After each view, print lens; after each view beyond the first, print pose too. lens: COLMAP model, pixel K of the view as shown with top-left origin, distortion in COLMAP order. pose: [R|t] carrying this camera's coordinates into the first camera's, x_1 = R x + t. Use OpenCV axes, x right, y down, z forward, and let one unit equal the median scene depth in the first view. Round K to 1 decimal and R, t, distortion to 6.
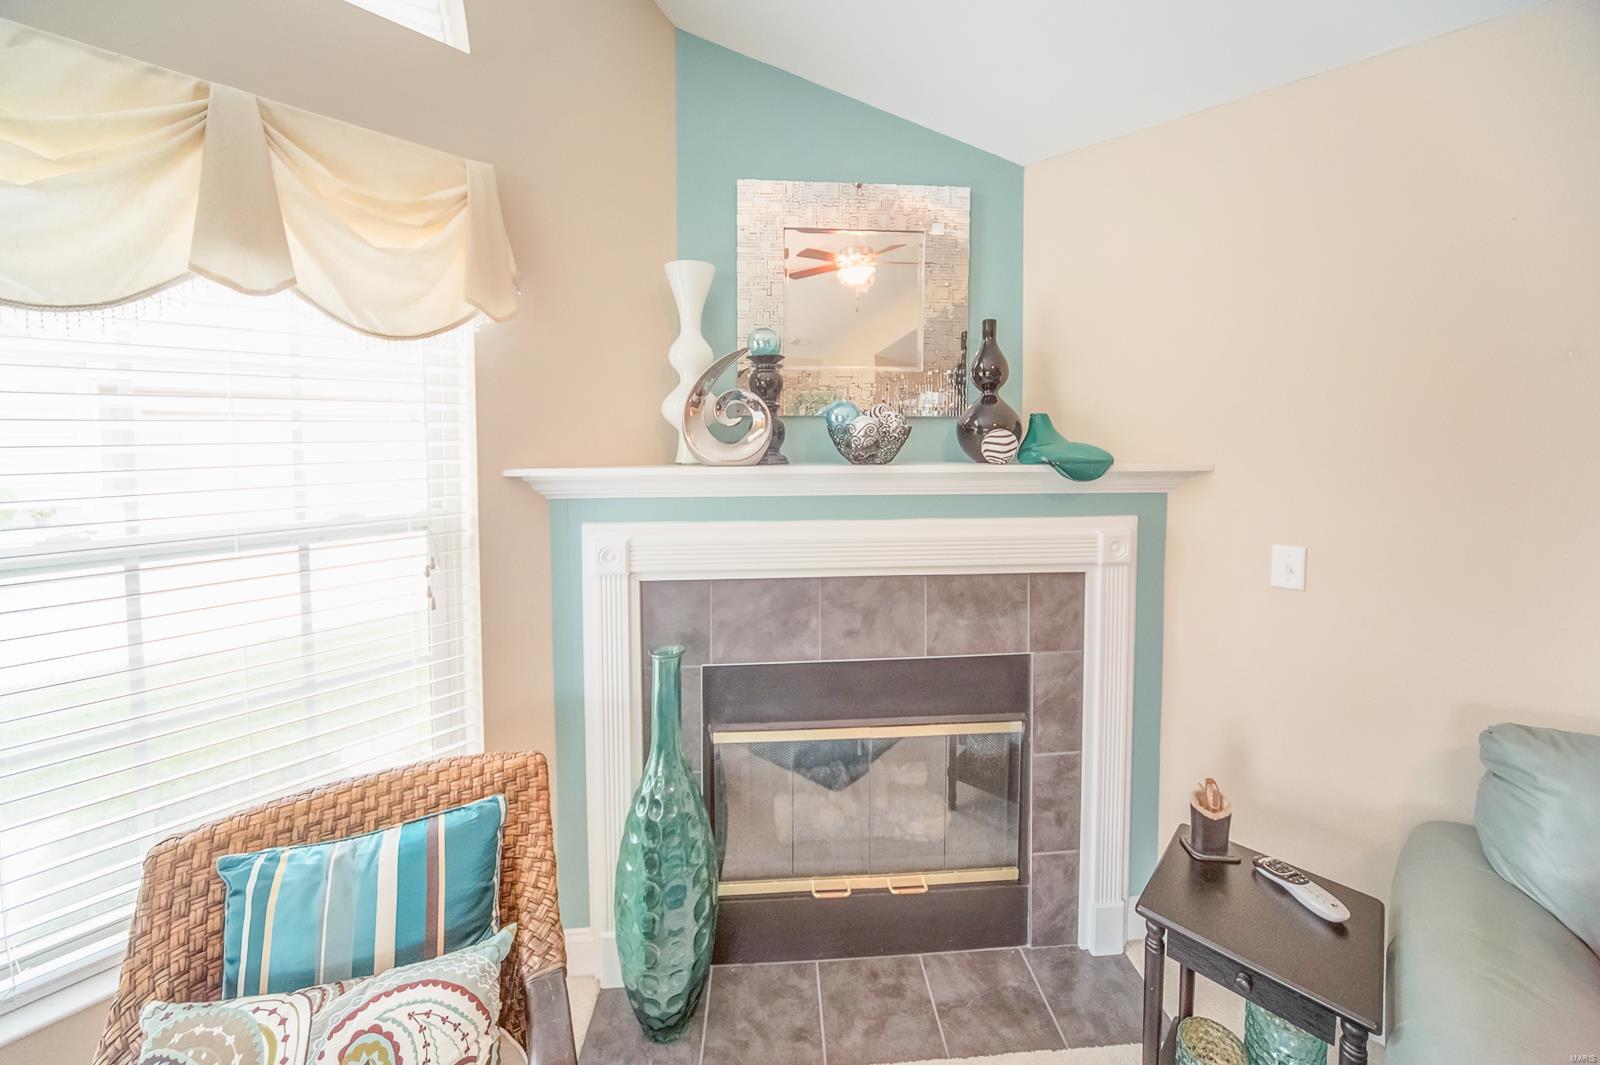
lens RADIAL K [[577.3, 0, 804.0], [0, 577.3, 464.1], [0, 0, 1]] dist [-0.011172, 0.000766]
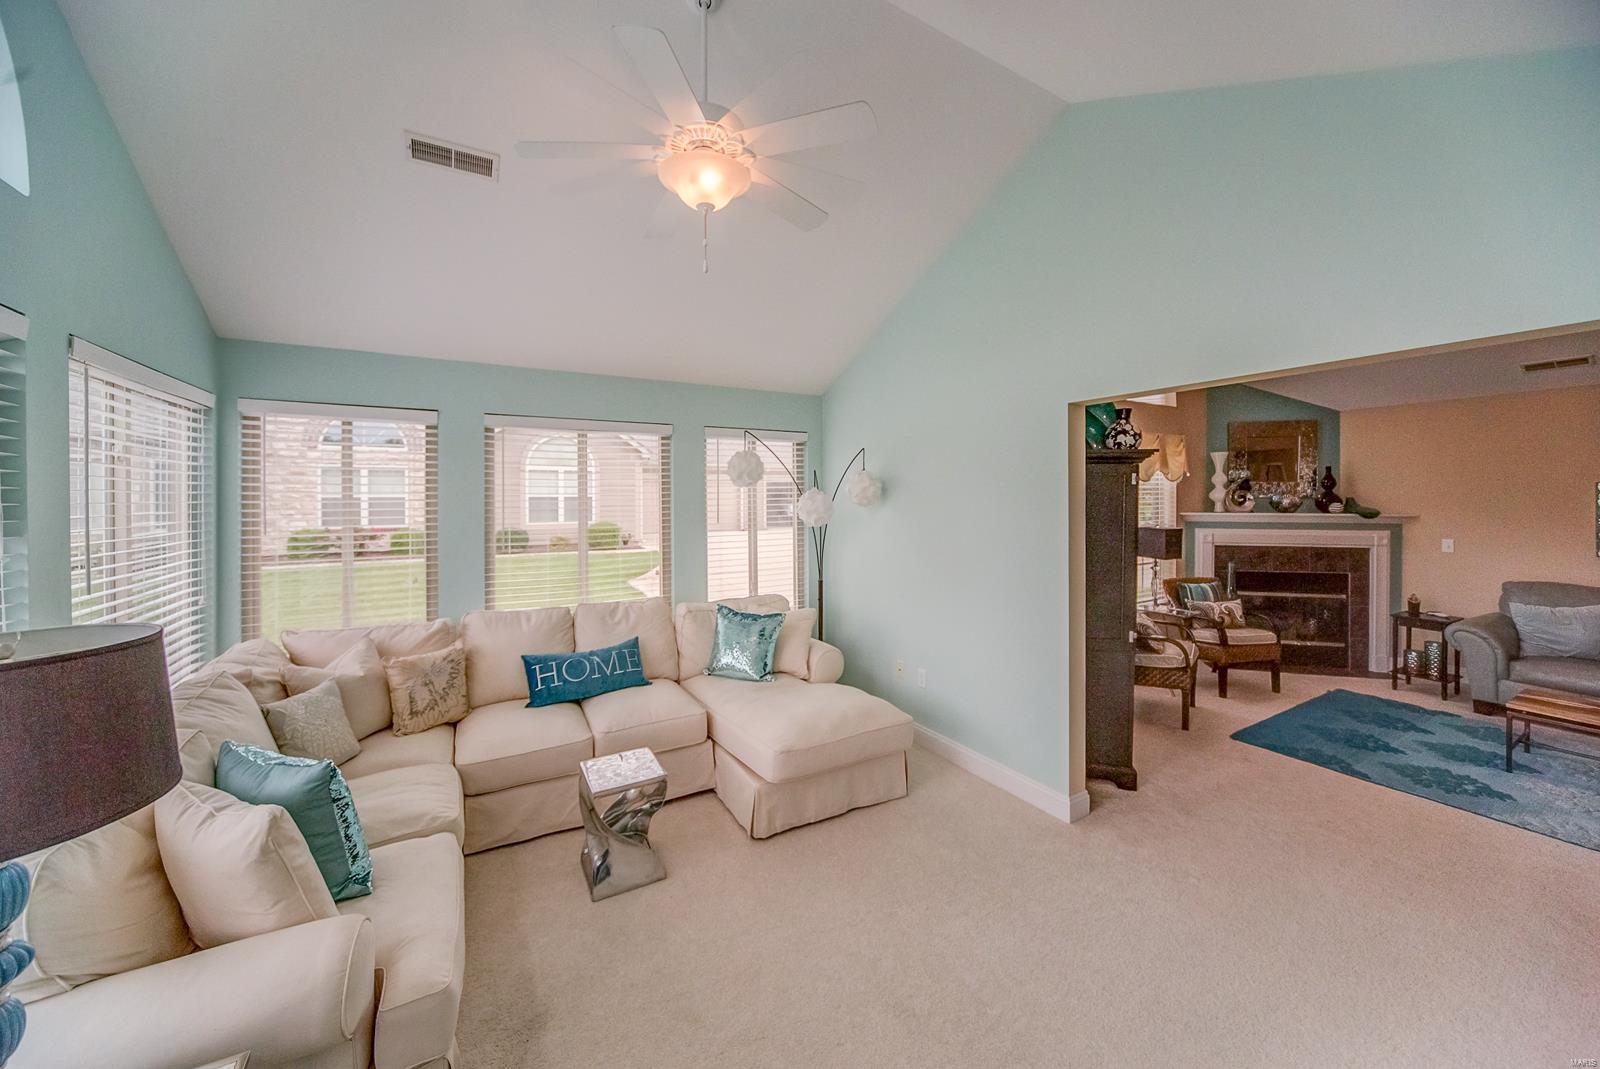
lens RADIAL K [[577.3, 0, 774.7], [0, 577.3, 498.0], [0, 0, 1]] dist [-0.011172, 0.000766]
pose [[0.951702, 0.005448, -0.306974, -1.636839], [-0.015075, 0.999466, -0.029000, 0.052517], [0.306652, 0.032227, 0.951276, -2.950225]]
